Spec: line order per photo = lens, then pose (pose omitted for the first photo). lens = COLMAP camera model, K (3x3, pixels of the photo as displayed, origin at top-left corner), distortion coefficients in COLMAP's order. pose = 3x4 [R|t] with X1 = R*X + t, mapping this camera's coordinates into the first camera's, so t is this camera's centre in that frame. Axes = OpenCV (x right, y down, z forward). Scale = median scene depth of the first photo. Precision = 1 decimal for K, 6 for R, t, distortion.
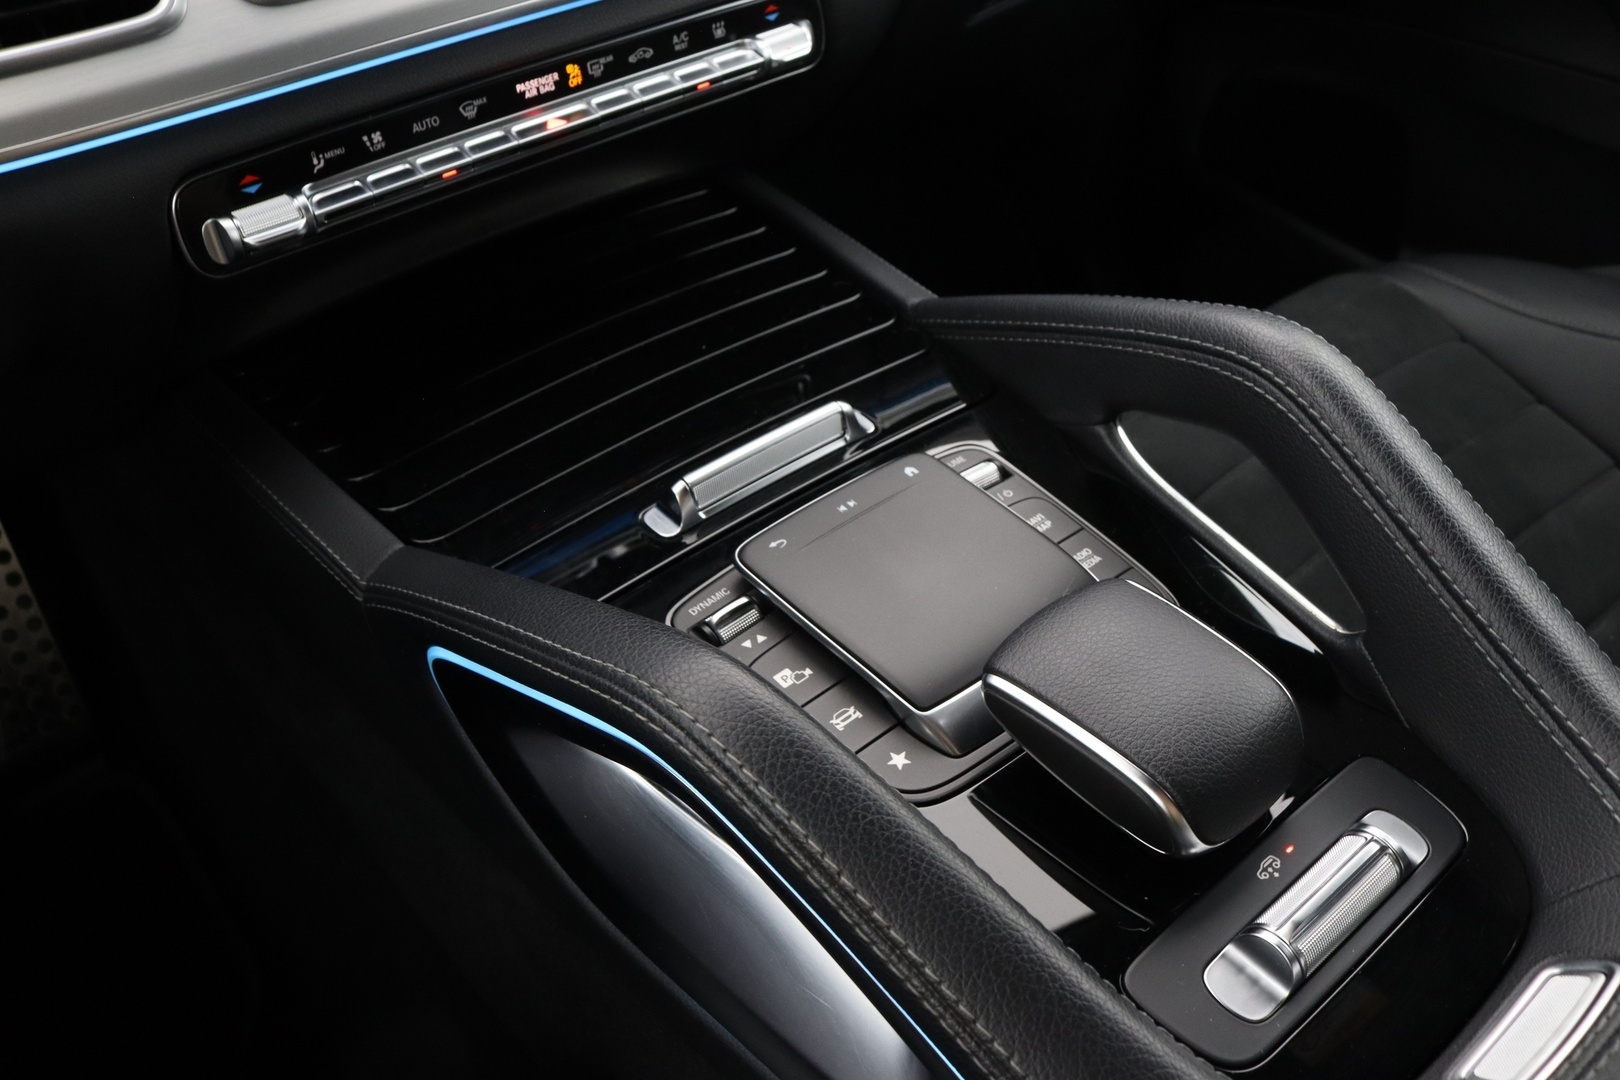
lens RADIAL K [[1355.1, 0, 818.5], [0, 1355.1, 543.6], [0, 0, 1]] dist [-0.103119, 0.022234]
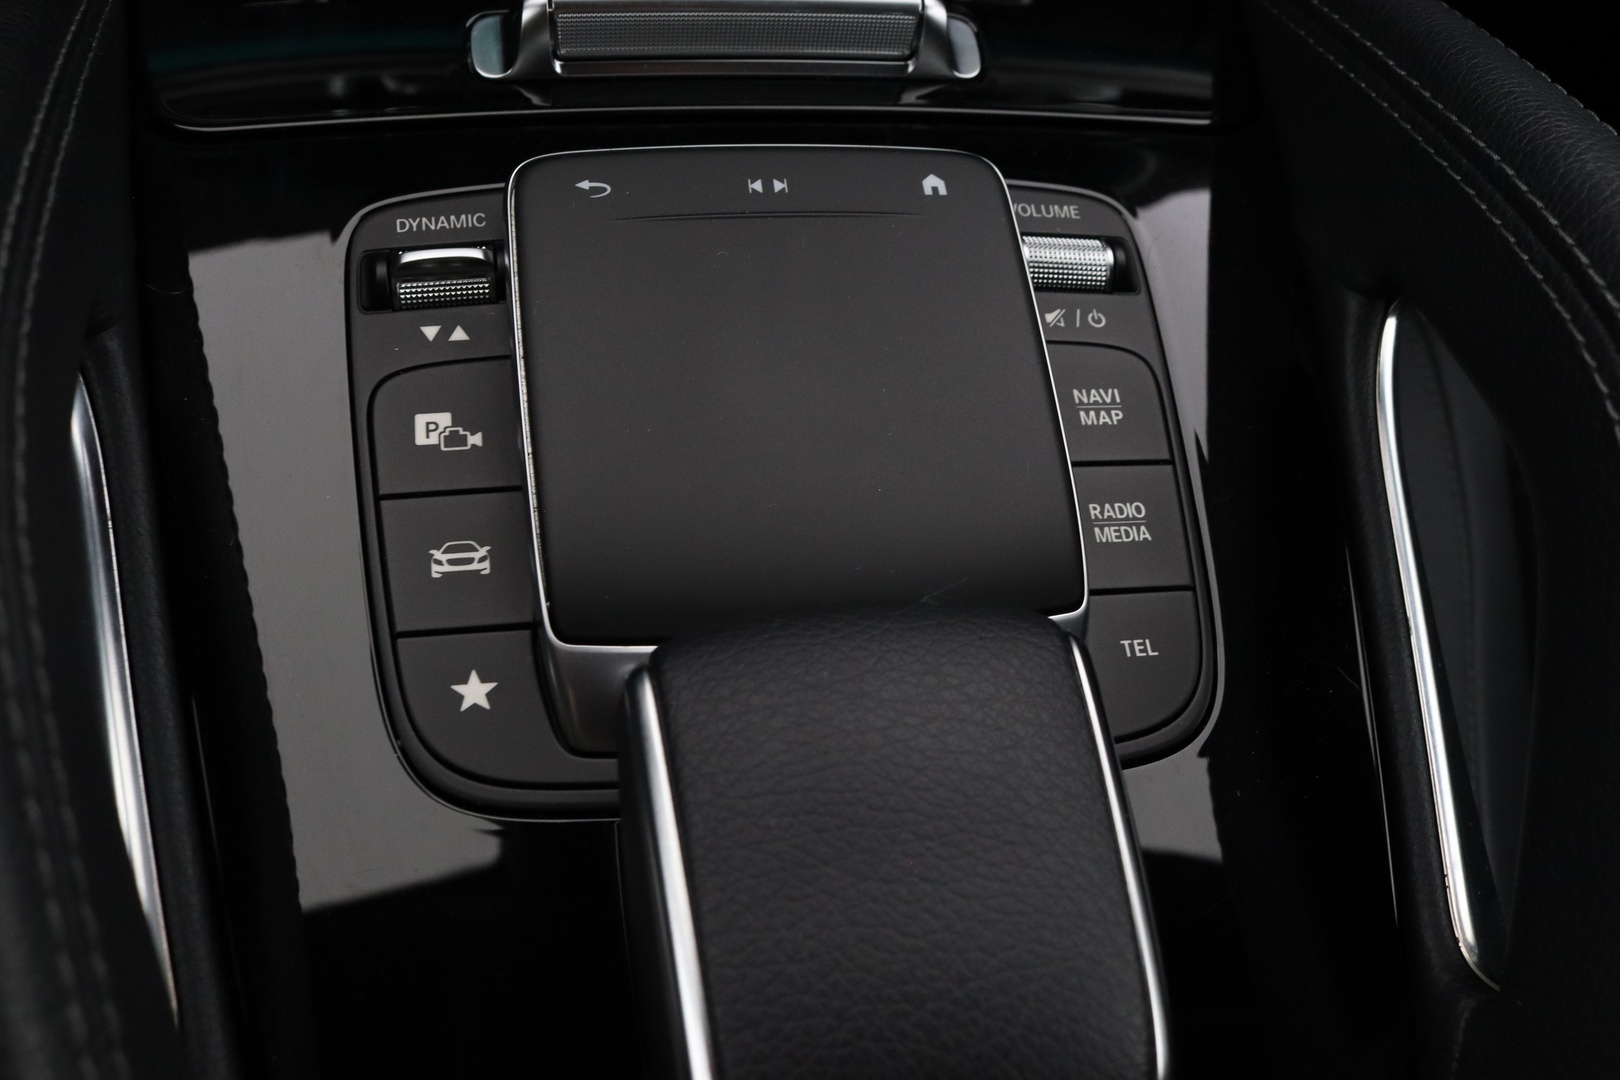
lens RADIAL K [[1524.0, 0, 810.9], [0, 1524.0, 548.4], [0, 0, 1]] dist [-0.102421, 0.000000]
pose [[0.832000, 0.533695, -0.151477, 0.198727], [-0.458388, 0.815128, 0.354185, -0.129469], [0.312500, -0.225247, 0.922826, 0.464890]]
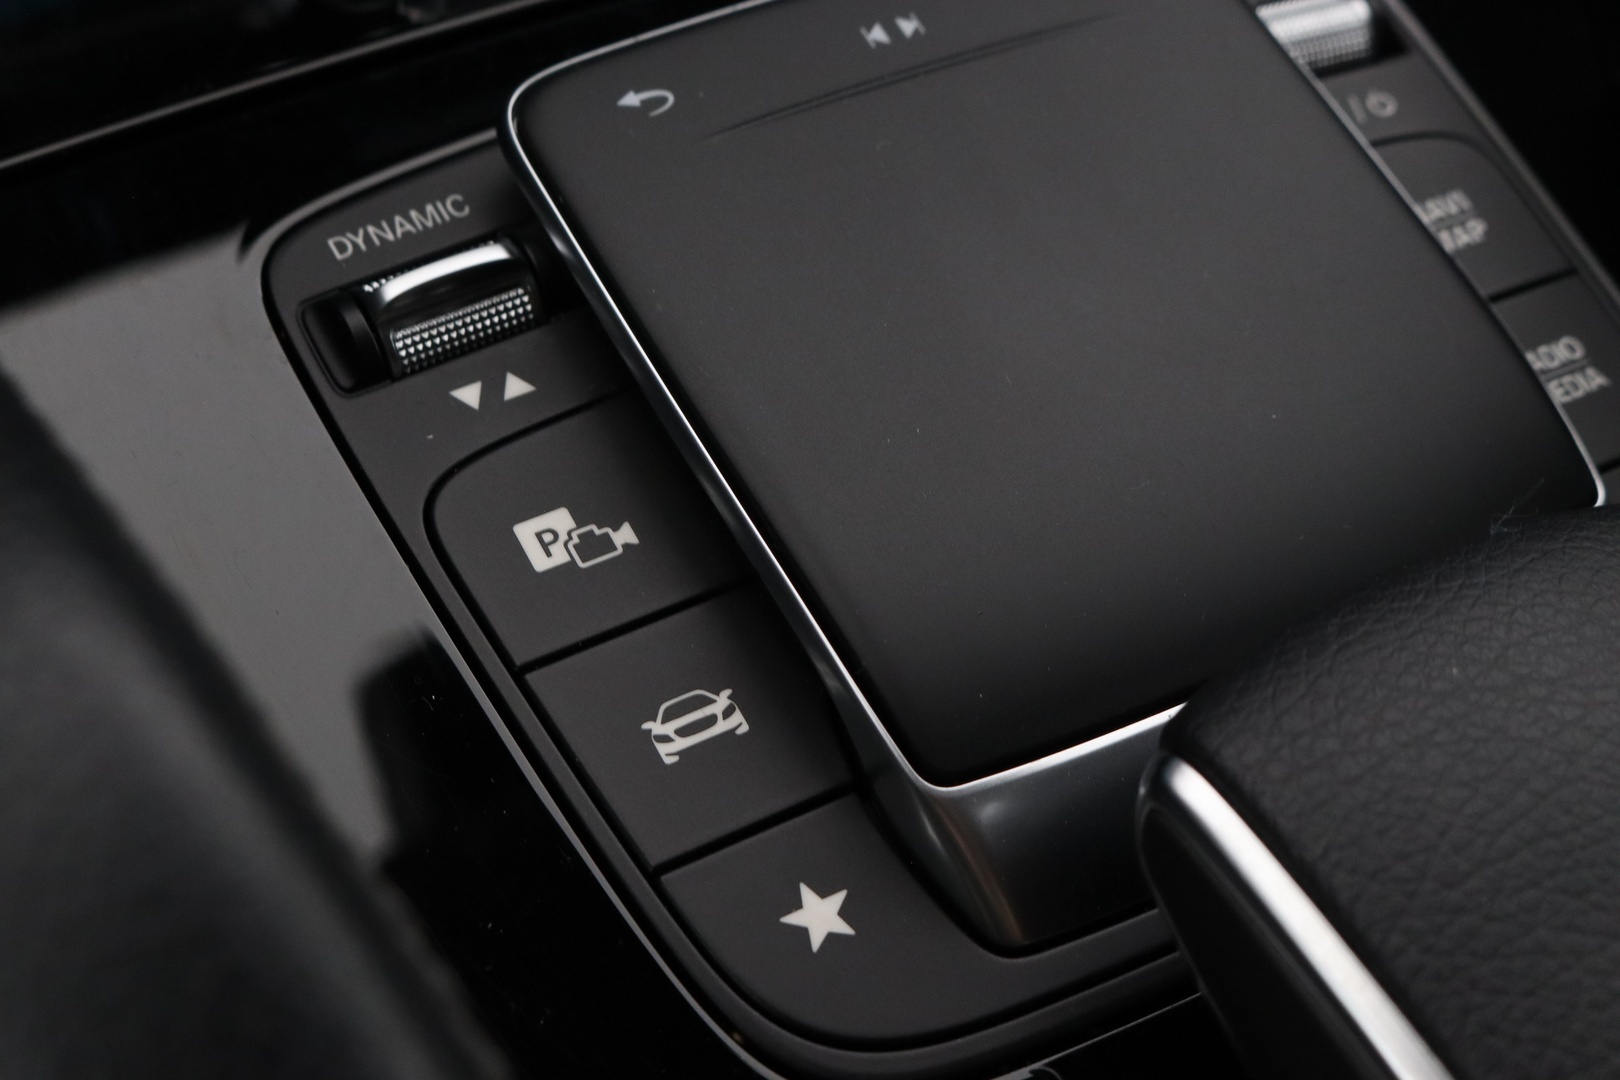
lens RADIAL K [[2361.3, 0, 808.7], [0, 2361.3, 541.8], [0, 0, 1]] dist [-0.023160, 0.000000]
pose [[0.969382, 0.245545, 0.002376, 0.031017], [-0.239356, 0.942699, 0.232437, -0.040140], [0.054834, -0.225889, 0.972608, 0.439664]]
